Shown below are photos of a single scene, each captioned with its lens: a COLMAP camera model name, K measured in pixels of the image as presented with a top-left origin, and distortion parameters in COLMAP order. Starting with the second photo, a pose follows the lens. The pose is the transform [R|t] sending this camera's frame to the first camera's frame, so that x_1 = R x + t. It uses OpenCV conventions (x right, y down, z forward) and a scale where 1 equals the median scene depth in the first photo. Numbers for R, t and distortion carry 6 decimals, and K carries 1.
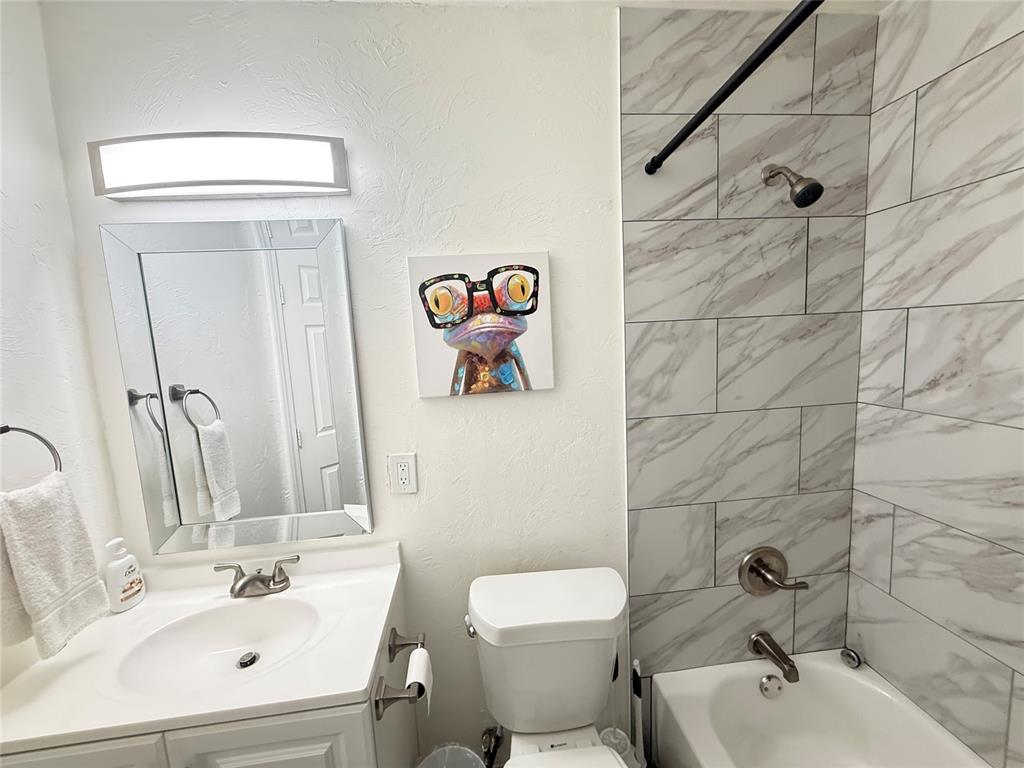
lens RADIAL K [[405.9, 0, 512.3], [0, 405.9, 381.8], [0, 0, 1]] dist [-0.002248, 0.000611]
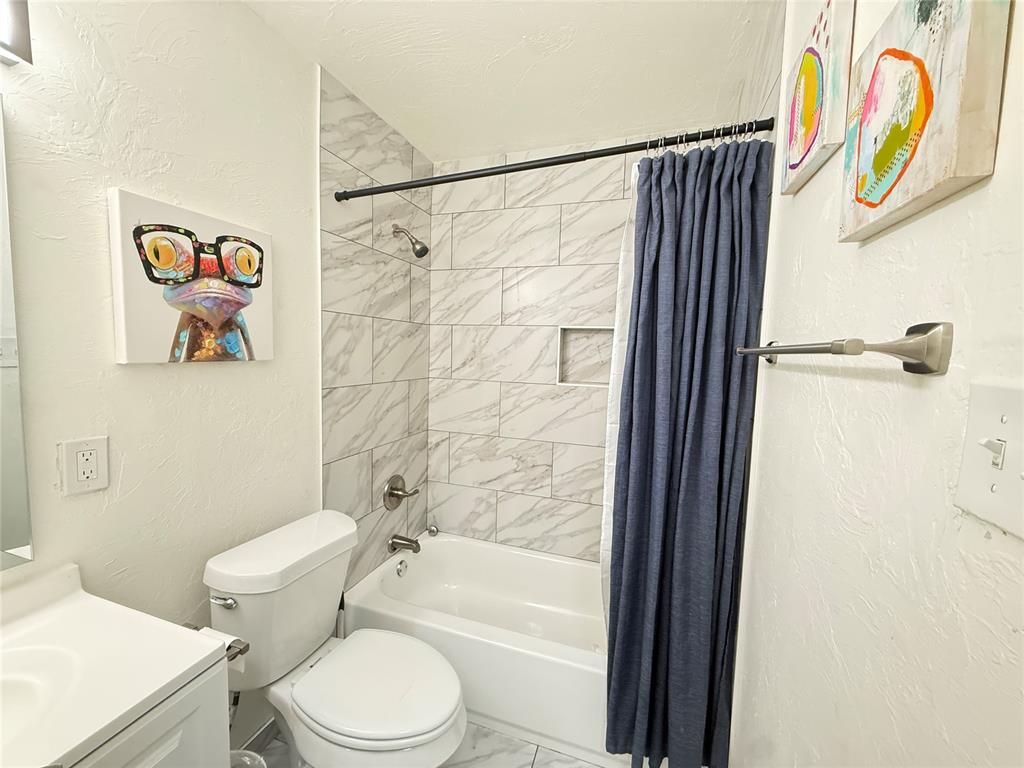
lens RADIAL K [[405.9, 0, 510.6], [0, 405.9, 381.3], [0, 0, 1]] dist [-0.002248, 0.000611]
pose [[0.423838, -0.007311, 0.905709, -0.628047], [0.052389, 0.998491, -0.016456, 0.127171], [-0.904222, 0.054423, 0.423581, -0.036965]]
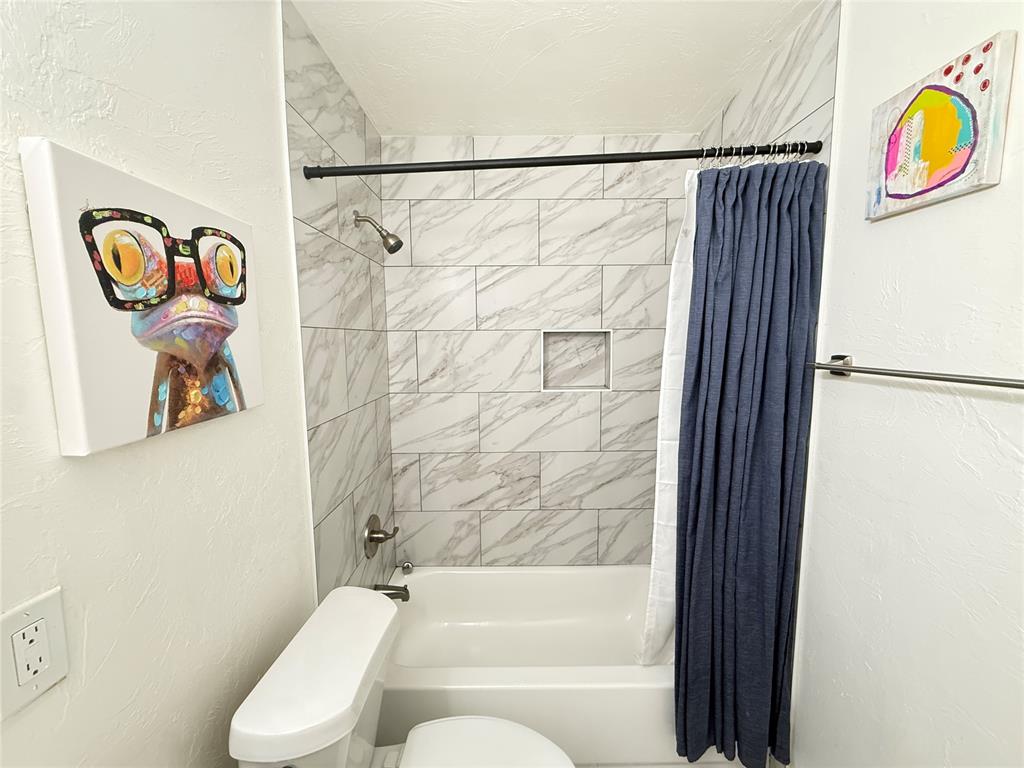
lens RADIAL K [[405.9, 0, 511.0], [0, 405.9, 381.9], [0, 0, 1]] dist [-0.002248, 0.000611]
pose [[0.111341, -0.058705, 0.992047, -0.619685], [0.114631, 0.992349, 0.045858, -0.008182], [-0.987149, 0.108613, 0.117219, 0.451254]]
